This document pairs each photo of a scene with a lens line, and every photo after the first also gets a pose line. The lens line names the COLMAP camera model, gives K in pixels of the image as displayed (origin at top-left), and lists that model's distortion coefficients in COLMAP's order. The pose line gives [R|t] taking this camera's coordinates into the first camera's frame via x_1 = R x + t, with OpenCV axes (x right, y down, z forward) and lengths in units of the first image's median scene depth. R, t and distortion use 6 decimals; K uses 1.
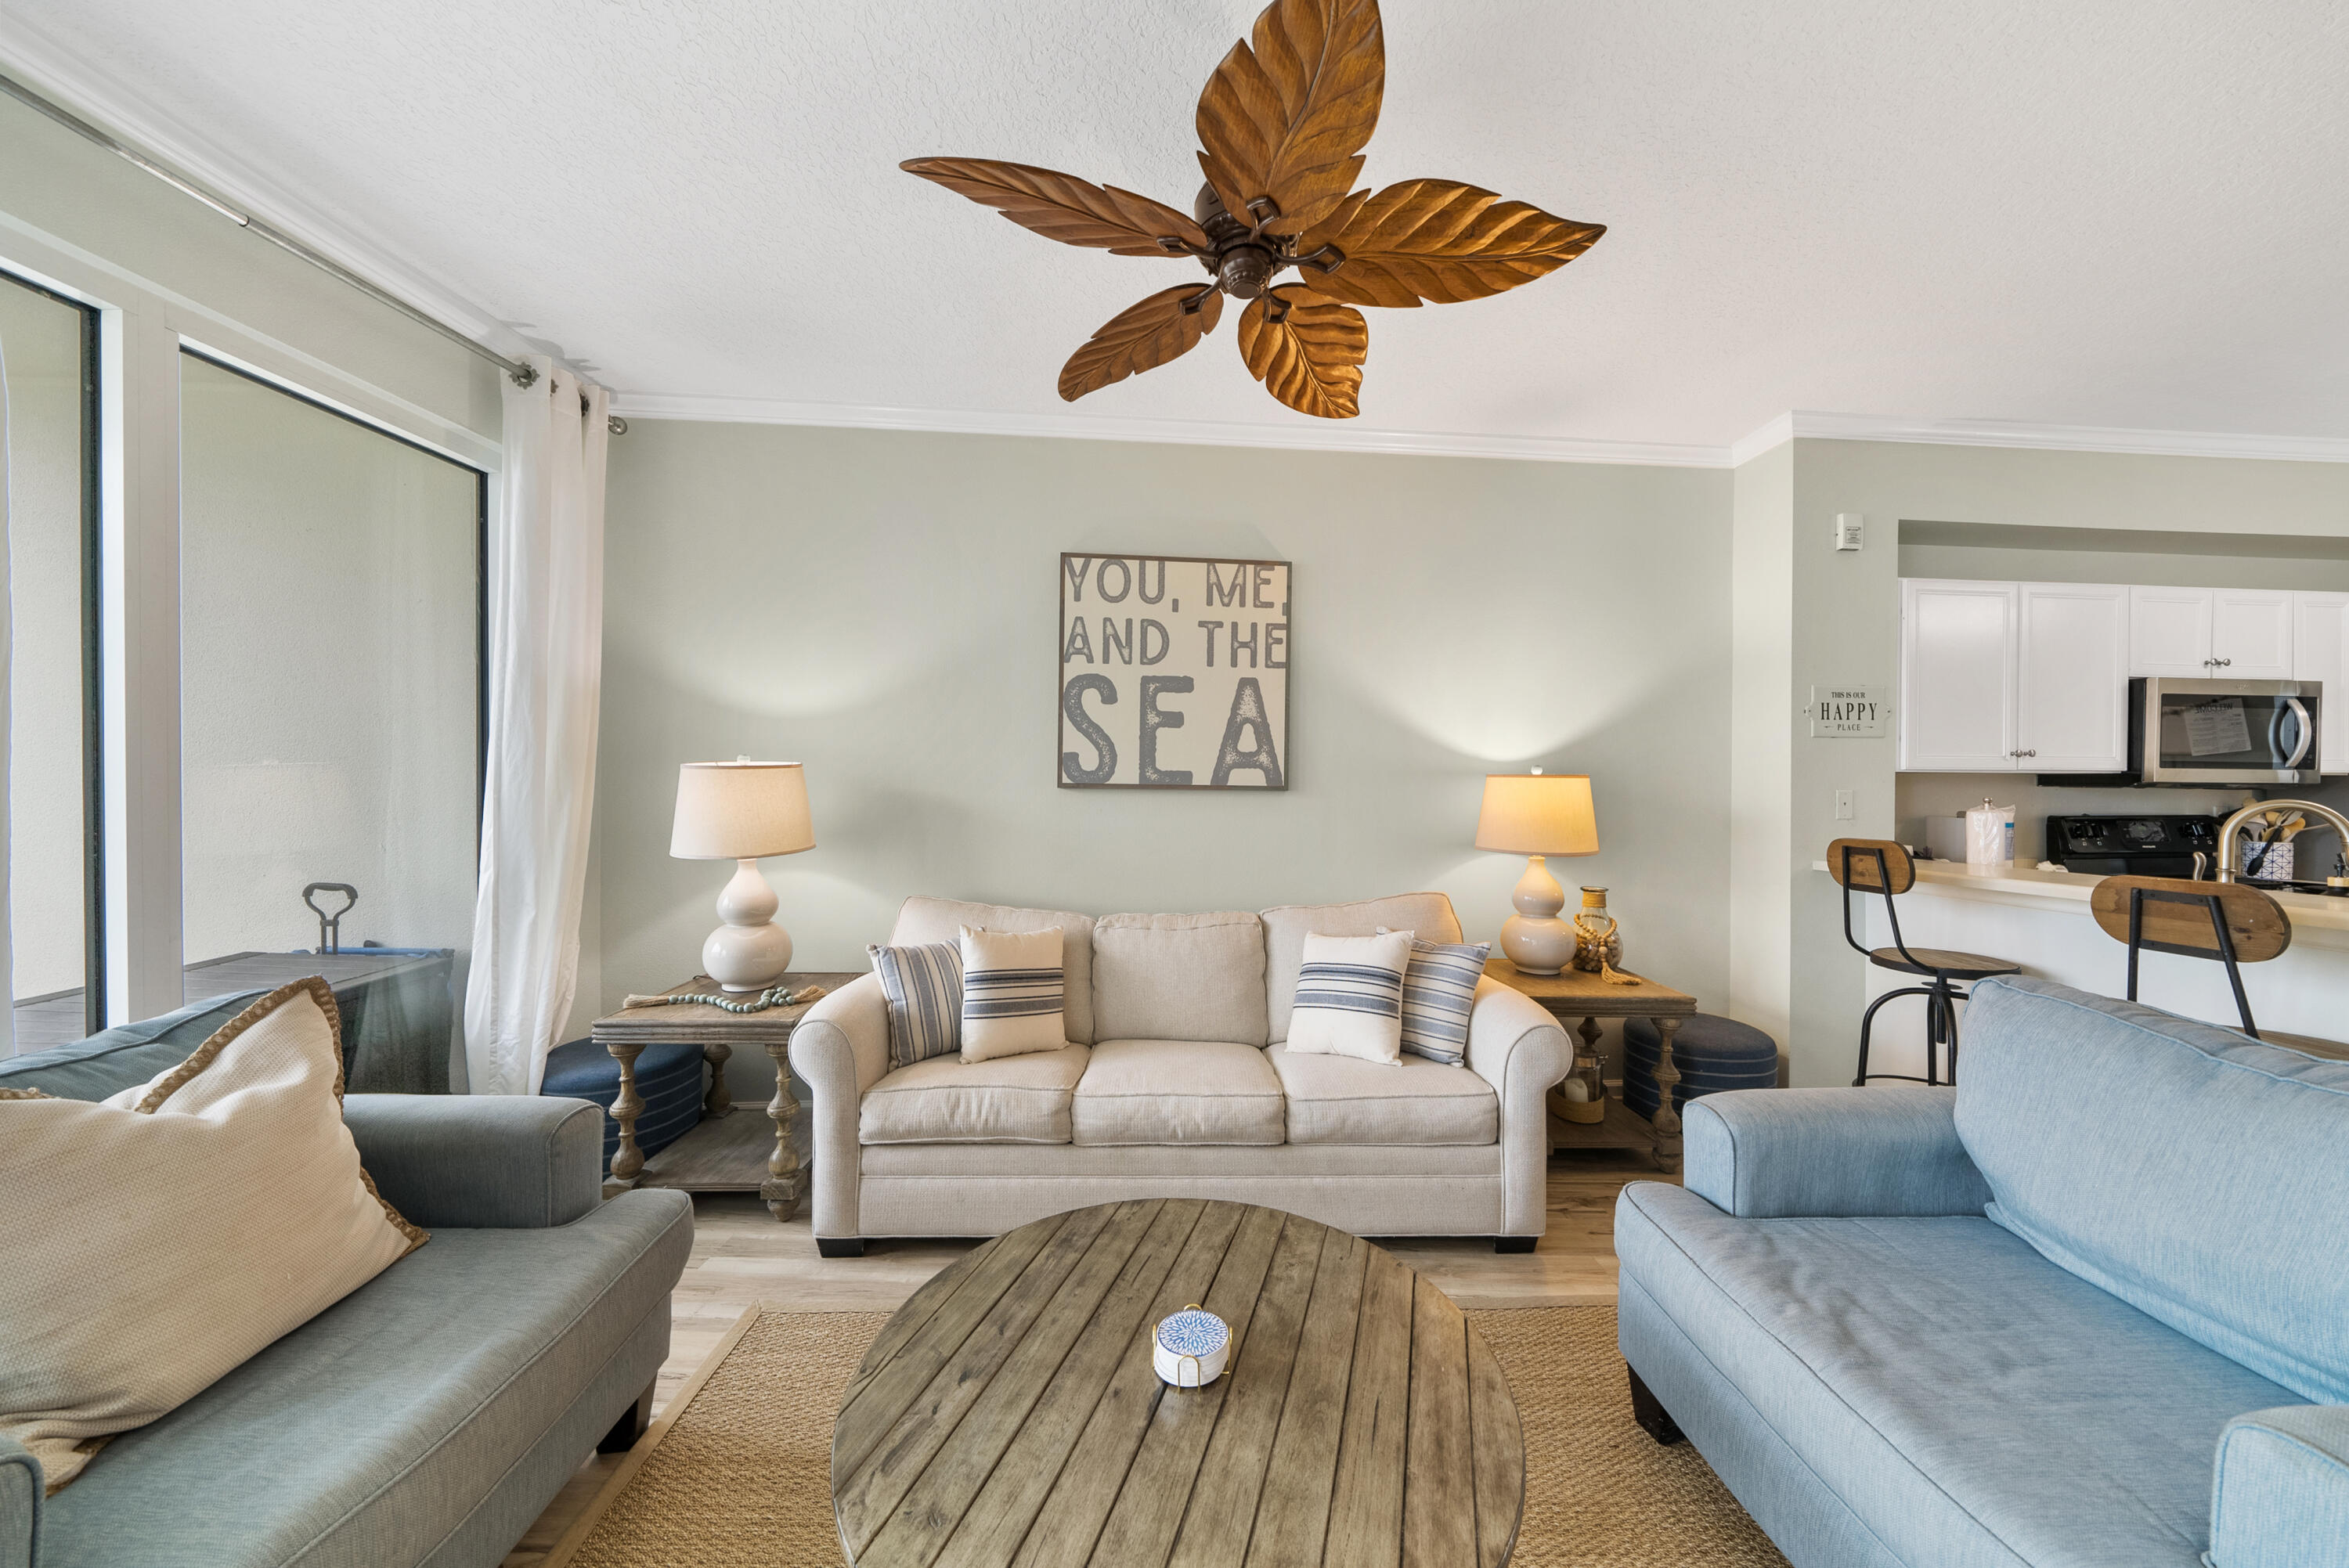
lens RADIAL K [[803.9, 0, 1184.7], [0, 803.9, 790.6], [0, 0, 1]] dist [-0.004167, -0.000033]
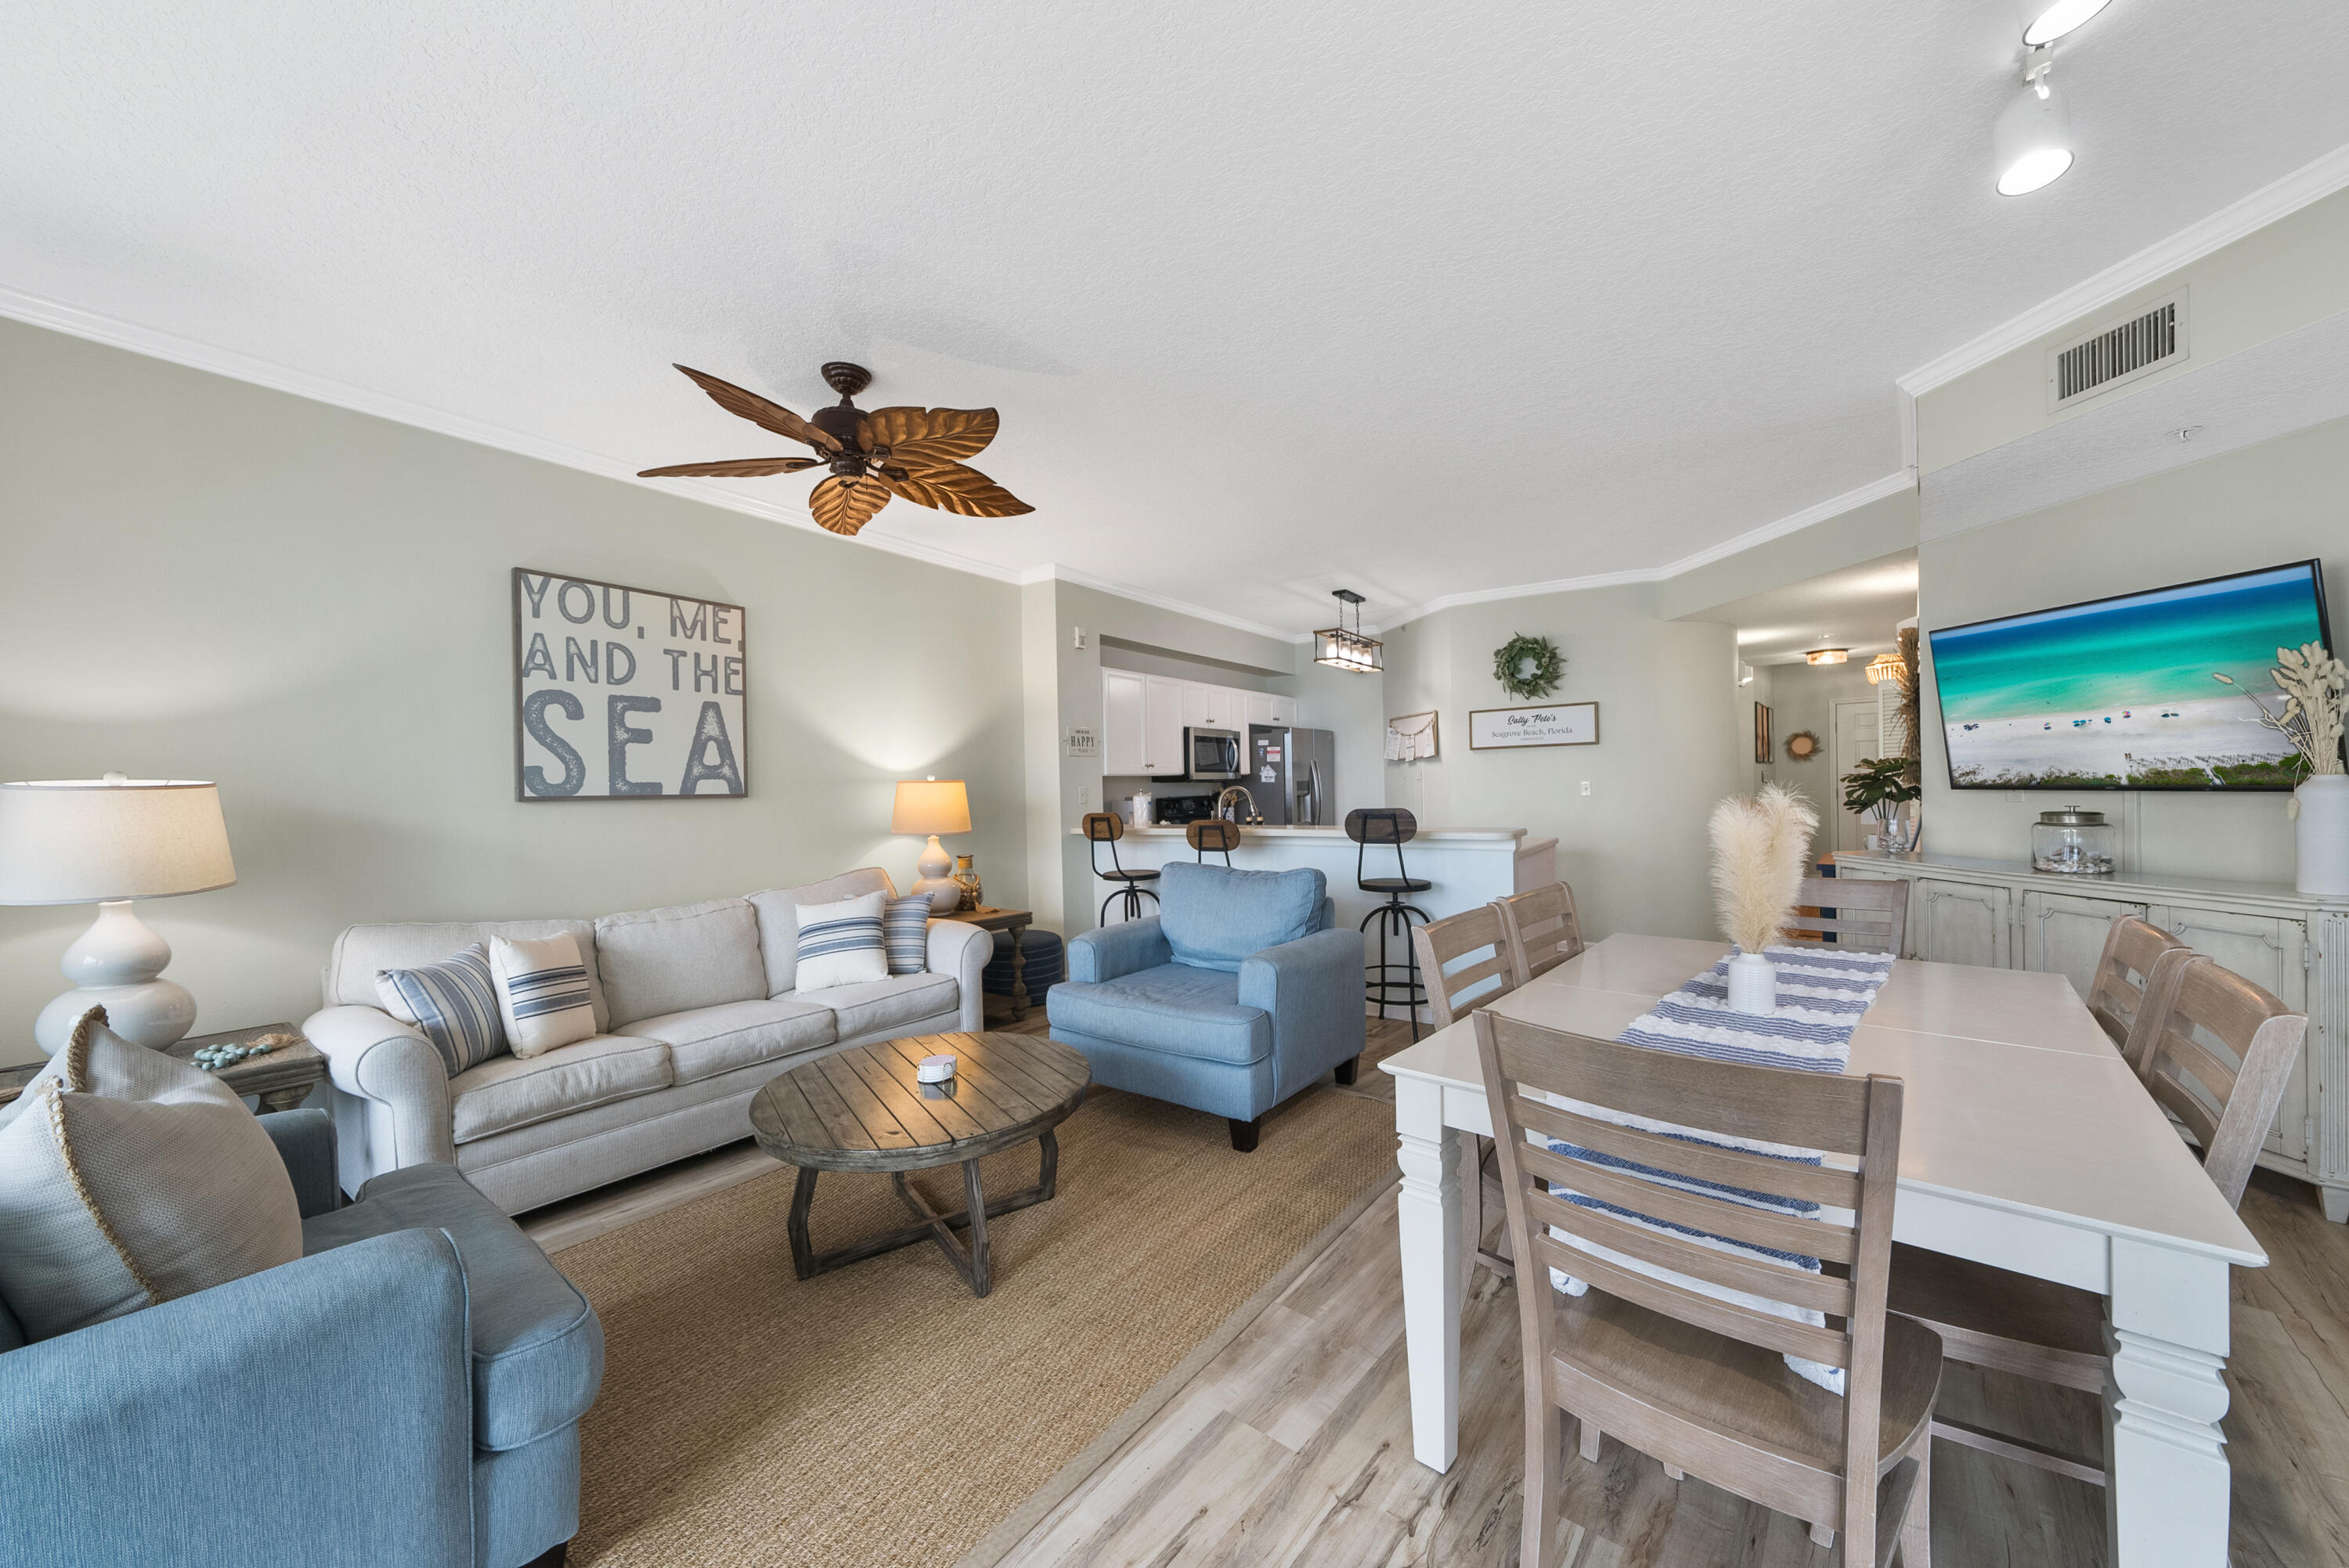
lens RADIAL K [[841.8, 0, 1187.7], [0, 841.8, 791.4], [0, 0, 1]] dist [-0.006246, -0.000097]
pose [[0.619225, -0.025852, 0.784788, -0.460168], [0.029689, 0.999514, 0.009500, -0.001207], [-0.784652, 0.017417, 0.619692, -0.302087]]
